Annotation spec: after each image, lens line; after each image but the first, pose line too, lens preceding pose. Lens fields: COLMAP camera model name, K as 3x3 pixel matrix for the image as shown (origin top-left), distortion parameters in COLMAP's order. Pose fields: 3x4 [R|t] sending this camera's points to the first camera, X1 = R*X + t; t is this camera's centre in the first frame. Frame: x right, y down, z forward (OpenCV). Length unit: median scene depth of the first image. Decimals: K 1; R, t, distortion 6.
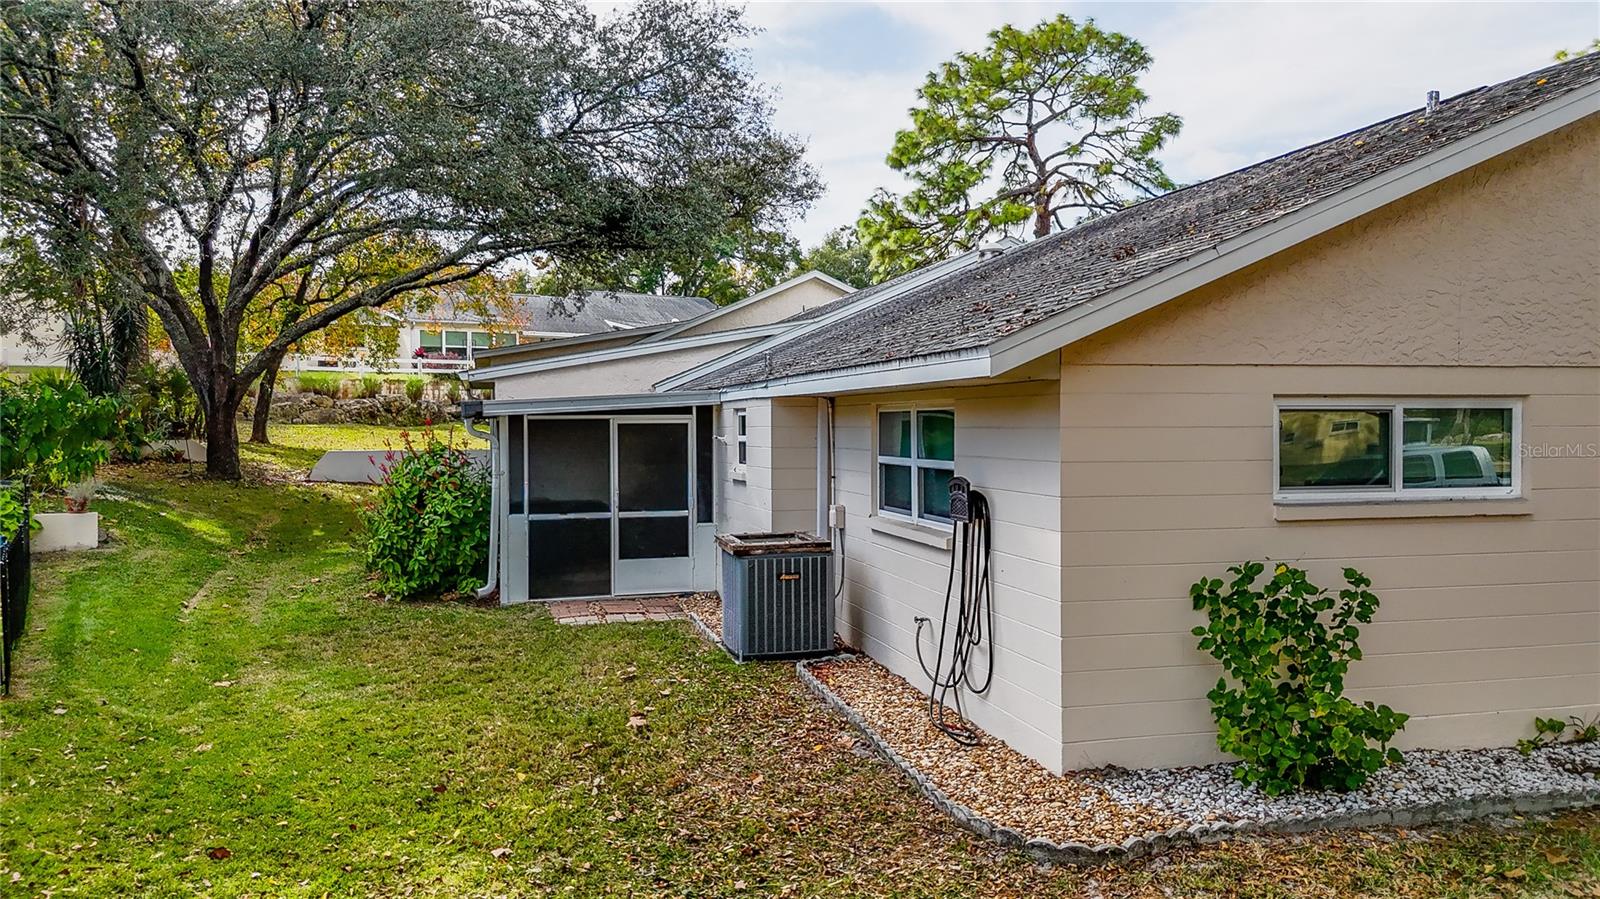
lens RADIAL K [[1212.8, 0, 817.9], [0, 1212.8, 449.3], [0, 0, 1]] dist [0.057644, -0.046129]
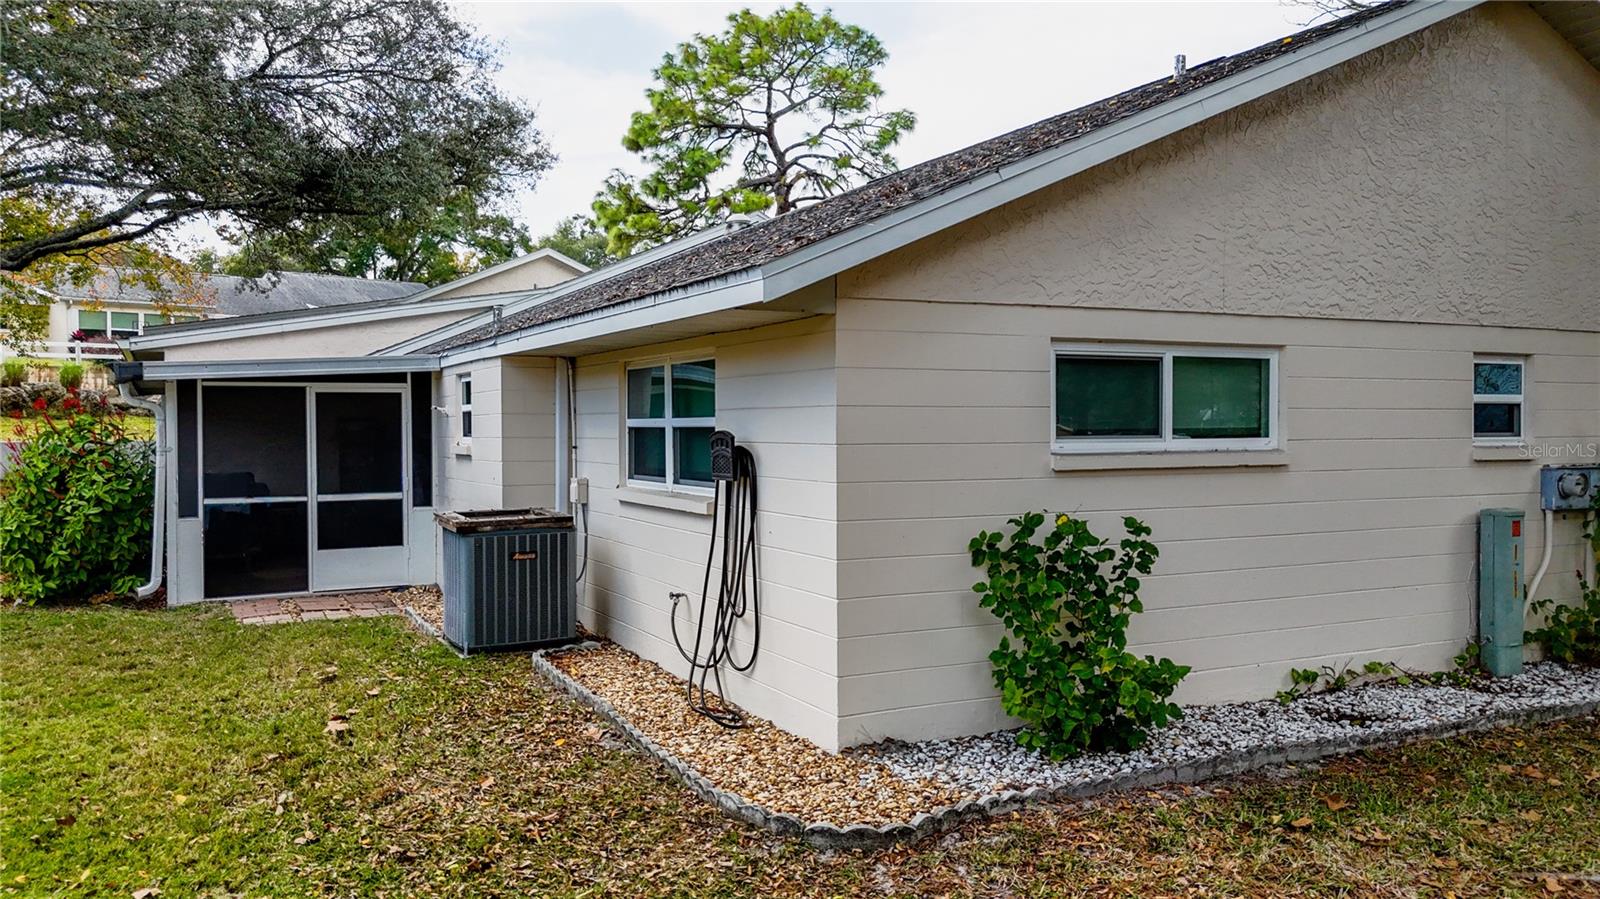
lens RADIAL K [[1212.8, 0, 817.9], [0, 1212.8, 449.3], [0, 0, 1]] dist [0.057644, -0.046129]
pose [[0.976208, -0.004521, 0.216787, -0.007325], [0.006377, 0.999949, -0.007860, 0.042182], [-0.216741, 0.009056, 0.976187, 0.104830]]
